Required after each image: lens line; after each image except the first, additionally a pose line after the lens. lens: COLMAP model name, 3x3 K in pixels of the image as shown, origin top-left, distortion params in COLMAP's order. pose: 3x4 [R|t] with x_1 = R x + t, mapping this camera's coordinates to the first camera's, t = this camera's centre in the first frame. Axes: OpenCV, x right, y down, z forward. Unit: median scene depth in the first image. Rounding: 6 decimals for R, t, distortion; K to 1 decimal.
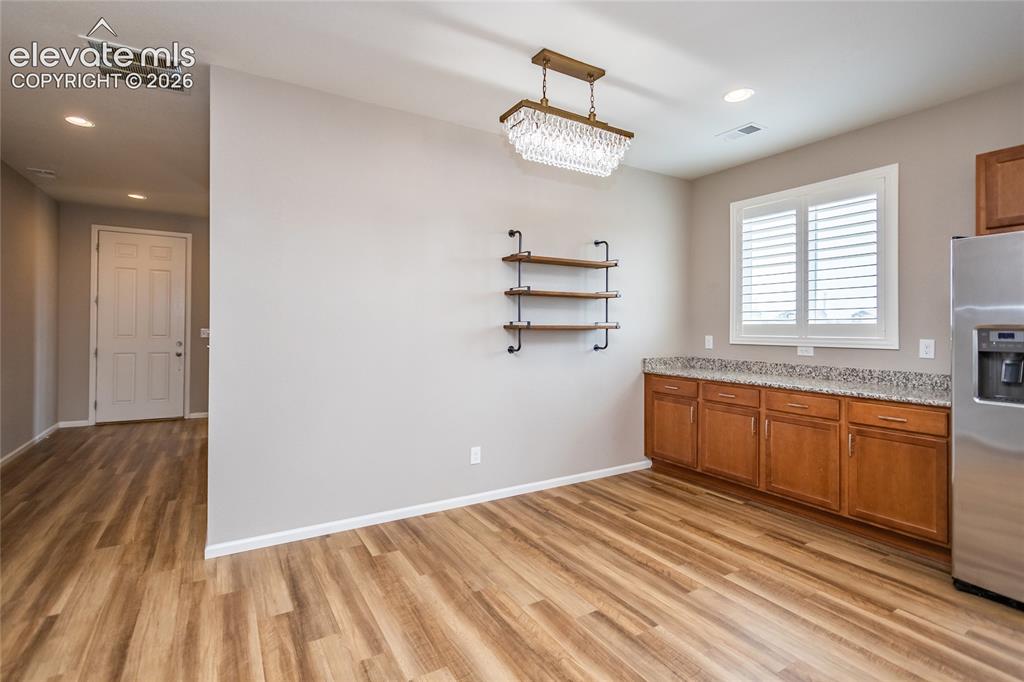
lens RADIAL K [[498.8, 0, 510.0], [0, 498.8, 323.9], [0, 0, 1]] dist [0.000834, 0.000609]
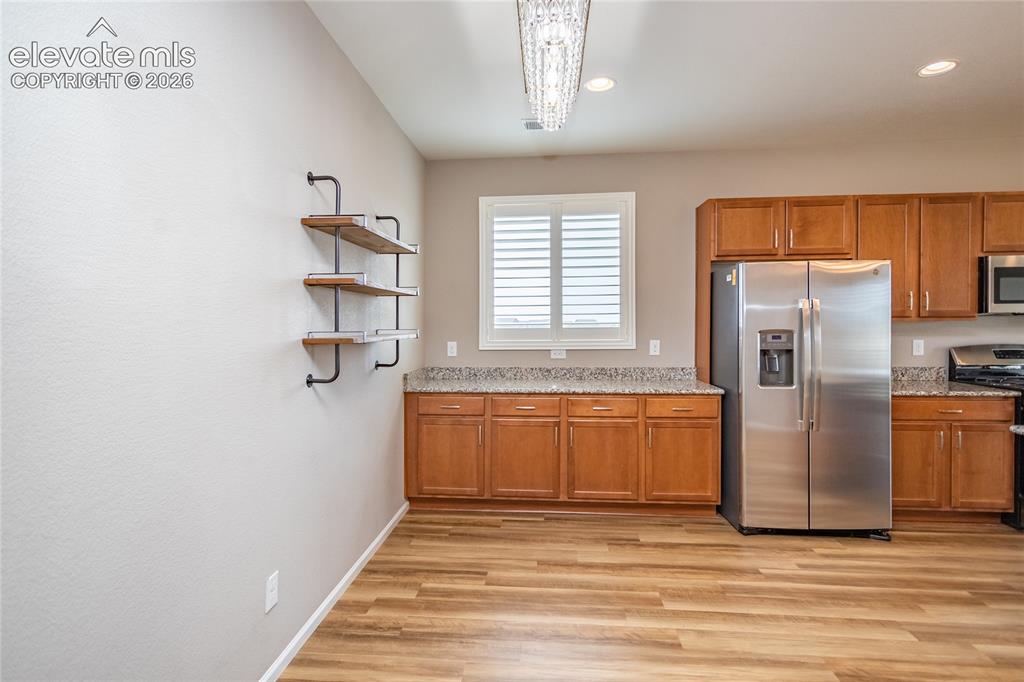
lens RADIAL K [[510.6, 0, 544.2], [0, 510.6, 327.0], [0, 0, 1]] dist [-0.004806, 0.000418]
pose [[0.584921, -0.013098, 0.810984, -0.338067], [0.006425, 0.999913, 0.011515, -0.016841], [-0.811065, -0.001524, 0.584955, 0.471704]]
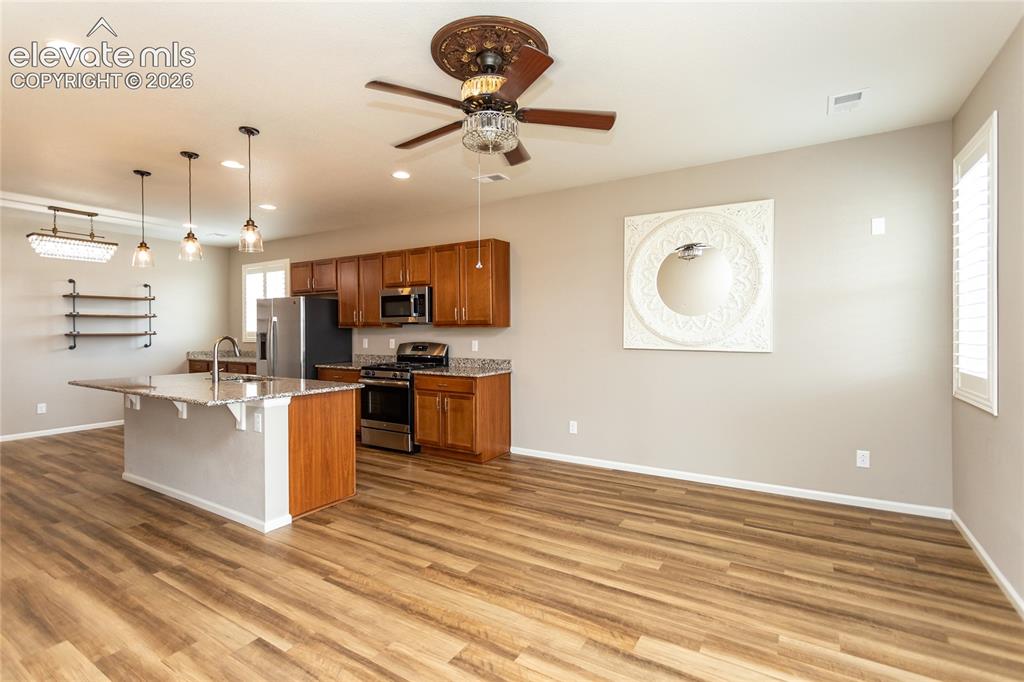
lens RADIAL K [[486.0, 0, 506.0], [0, 486.0, 331.2], [0, 0, 1]] dist [0.001130, 0.001158]
pose [[0.890312, -0.010458, 0.455231, 0.640657], [0.007578, 0.999938, 0.008152, -0.008780], [-0.455288, -0.003808, 0.890336, -1.334999]]
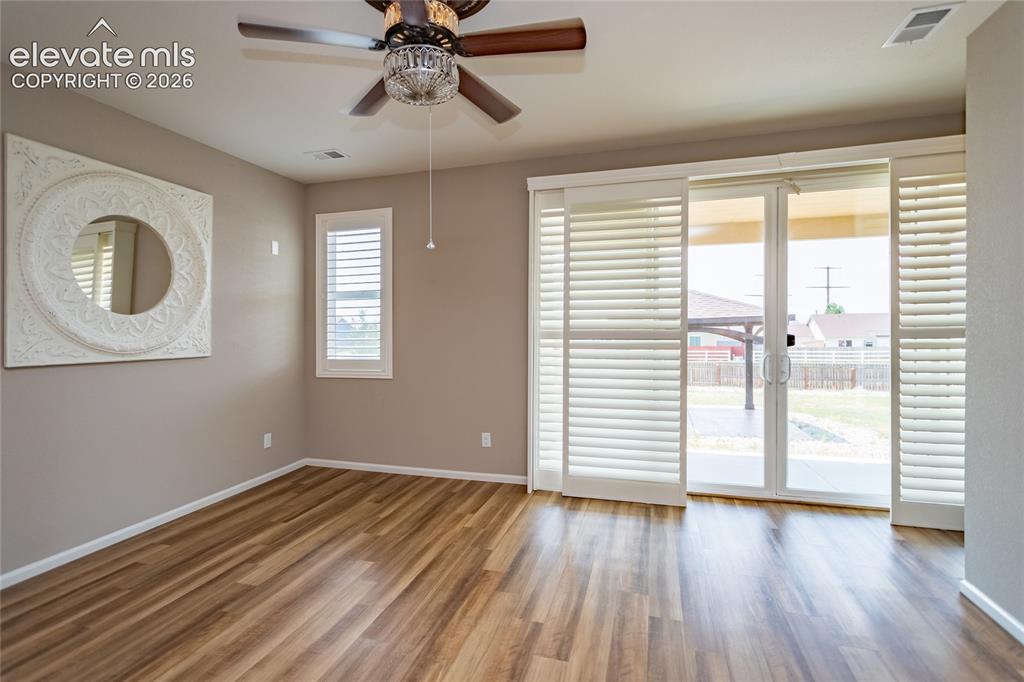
lens RADIAL K [[487.5, 0, 511.7], [0, 487.5, 321.7], [0, 0, 1]] dist [0.002226, 0.000614]
pose [[-0.687901, 0.013147, 0.725686, 0.467346], [0.004610, 0.999895, -0.013744, -0.003617], [-0.725790, -0.006109, -0.687889, -0.380657]]
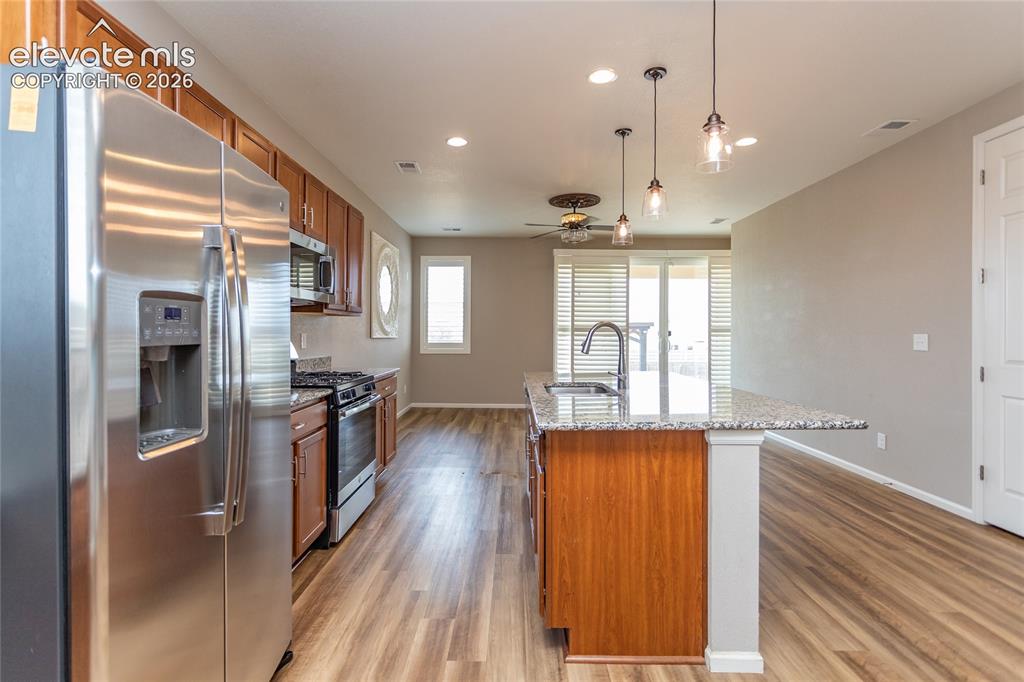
lens RADIAL K [[493.9, 0, 512.8], [0, 493.9, 334.6], [0, 0, 1]] dist [-0.000526, -0.000371]
pose [[-0.862433, -0.011454, 0.506042, 0.289428], [-0.010111, 0.999934, 0.005401, 0.025457], [-0.506071, -0.000458, -0.862492, 0.828118]]
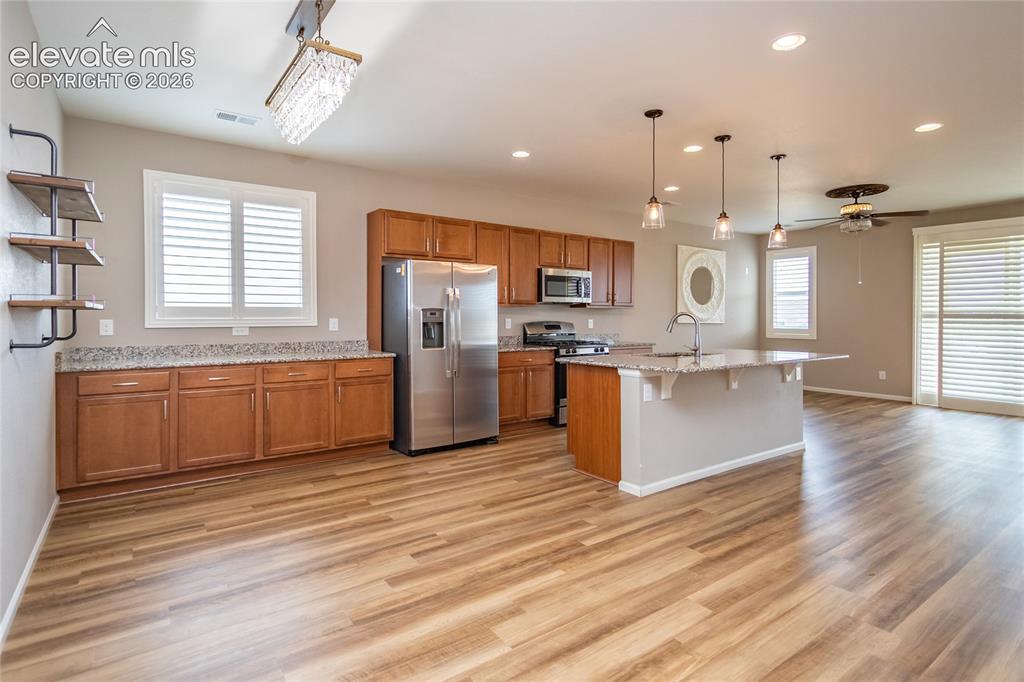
lens RADIAL K [[478.3, 0, 513.2], [0, 478.3, 317.6], [0, 0, 1]] dist [0.010963, 0.000055]
pose [[-0.053143, -0.007185, 0.998561, -0.594375], [-0.006196, 0.999957, 0.006866, 0.016022], [-0.998568, -0.005822, -0.053185, 0.531134]]
